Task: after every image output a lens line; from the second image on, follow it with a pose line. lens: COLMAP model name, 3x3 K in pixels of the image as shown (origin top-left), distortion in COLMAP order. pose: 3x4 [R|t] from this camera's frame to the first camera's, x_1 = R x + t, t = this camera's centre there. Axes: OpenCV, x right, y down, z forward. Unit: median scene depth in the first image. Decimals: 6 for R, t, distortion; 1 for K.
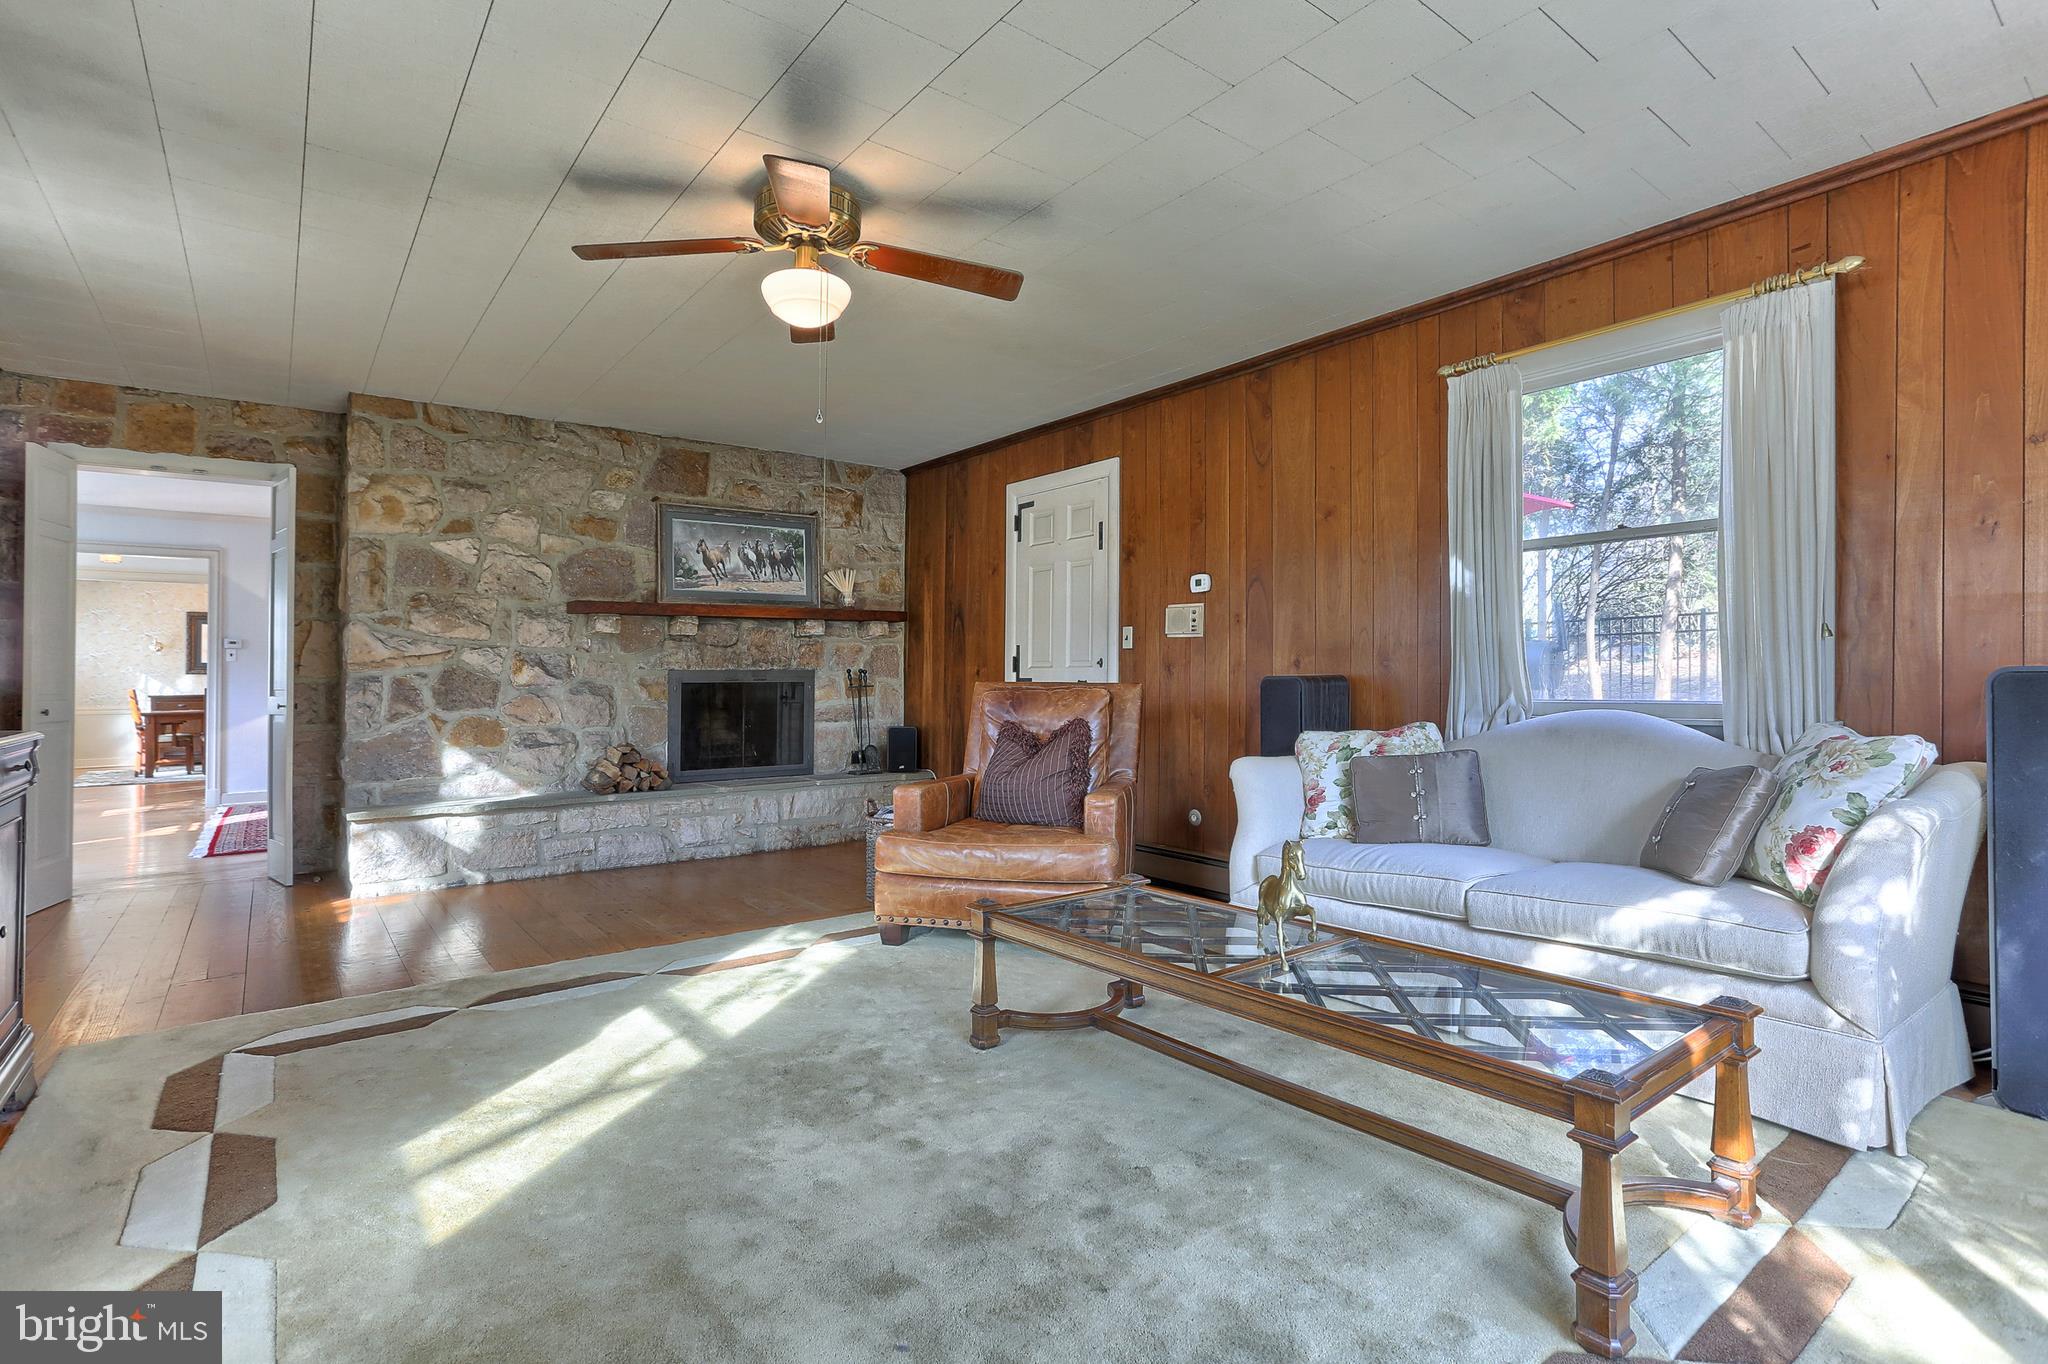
lens RADIAL K [[1001.3, 0, 1048.7], [0, 1001.3, 670.2], [0, 0, 1]] dist [-0.027070, 0.010525]
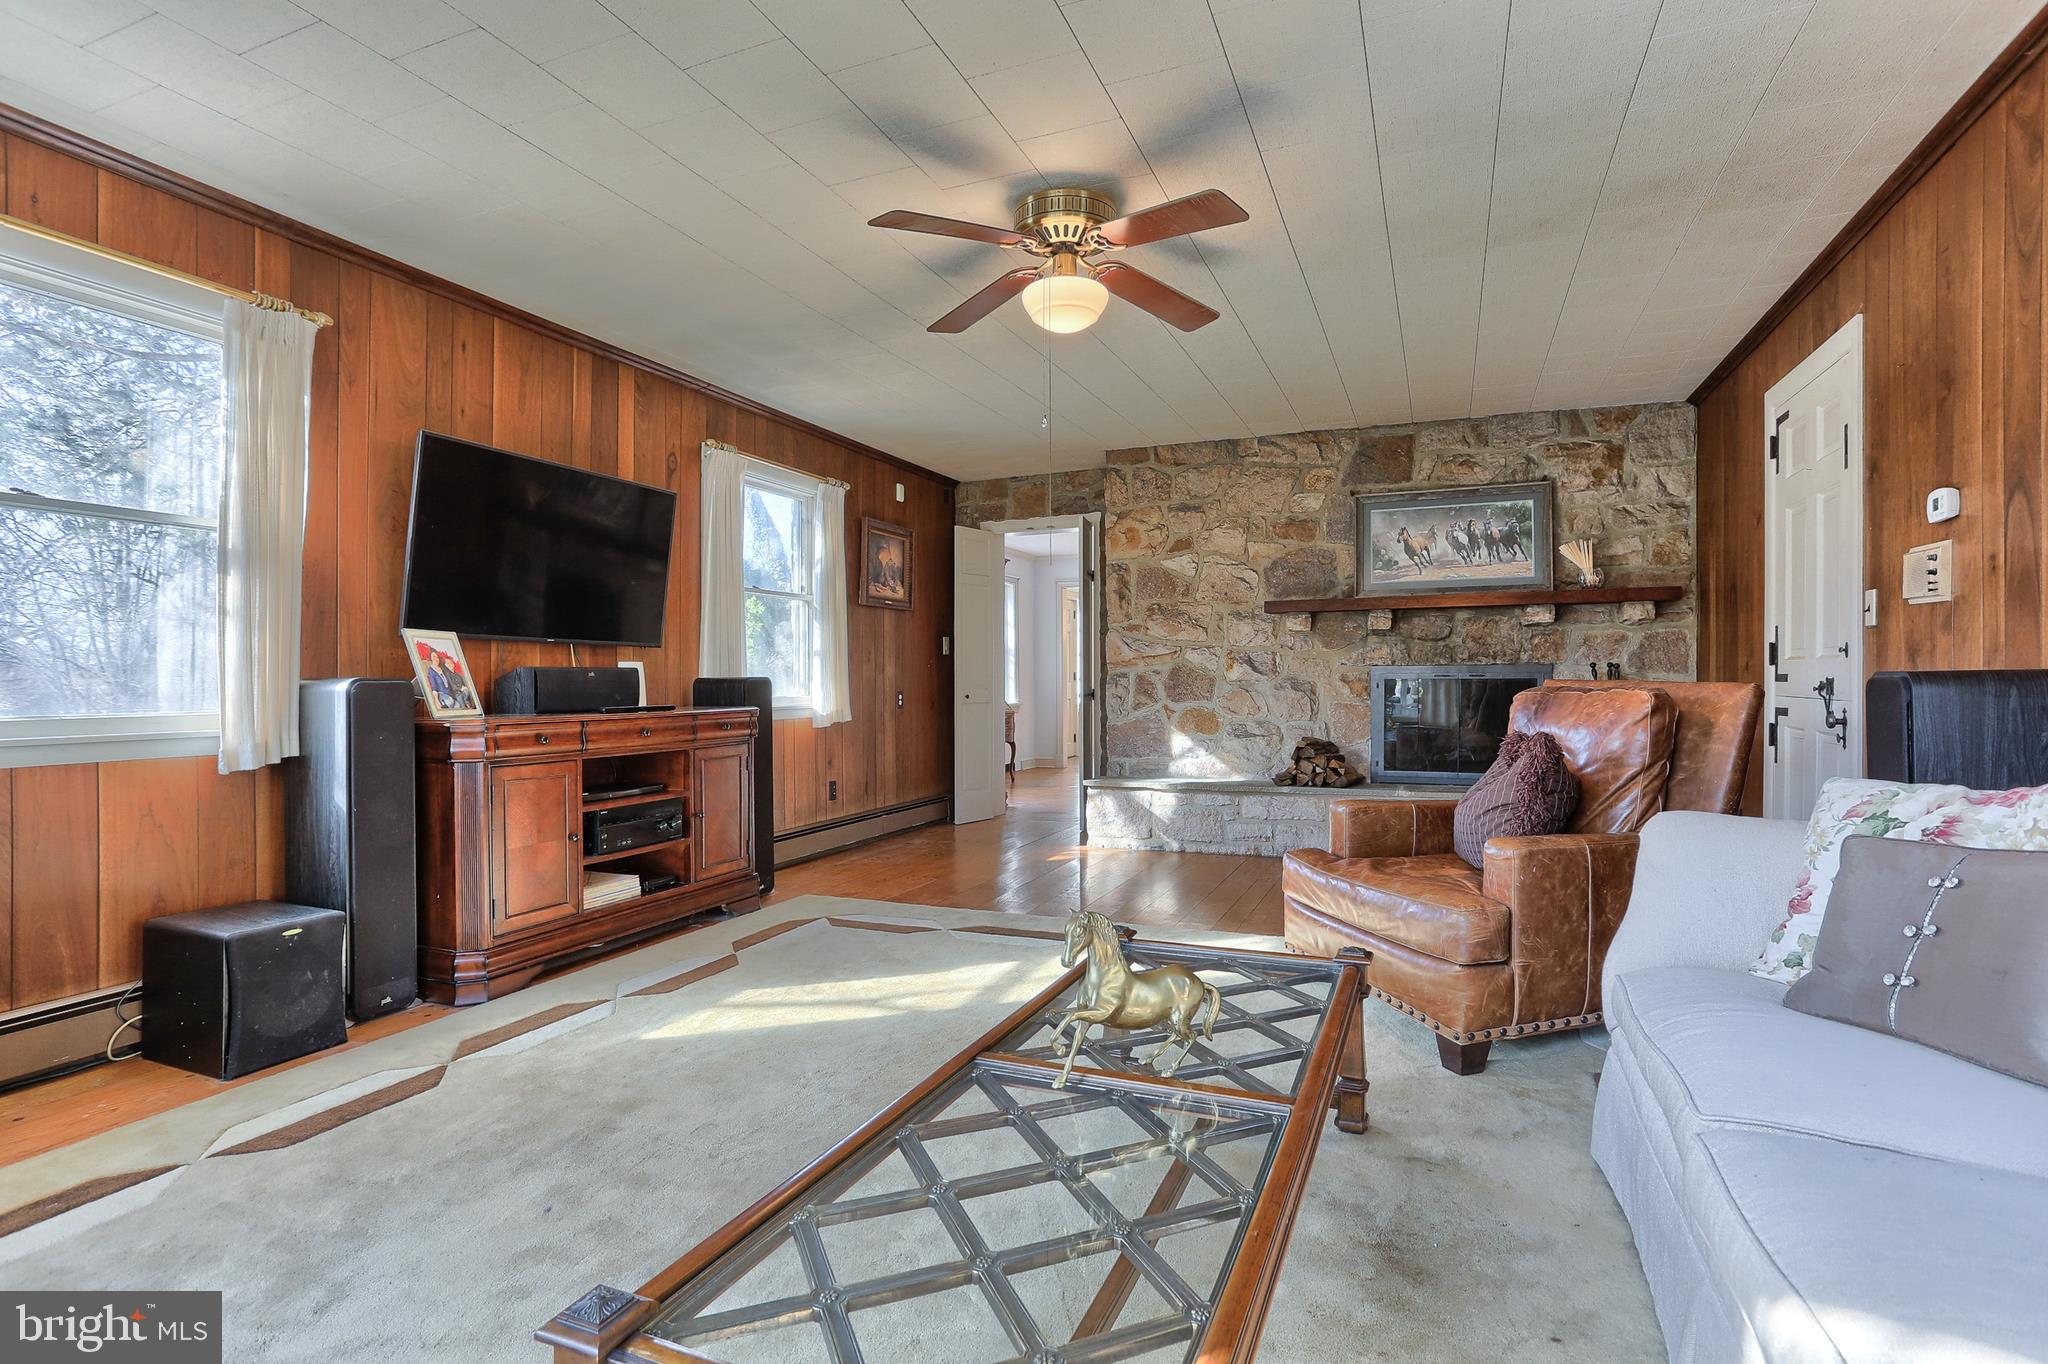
lens RADIAL K [[1001.3, 0, 1021.6], [0, 1001.3, 669.8], [0, 0, 1]] dist [-0.027070, 0.010525]
pose [[0.483405, -0.003021, -0.875391, 0.344771], [0.005909, 0.999983, -0.000188, 0.001646], [0.875377, -0.005082, 0.483415, 0.259014]]
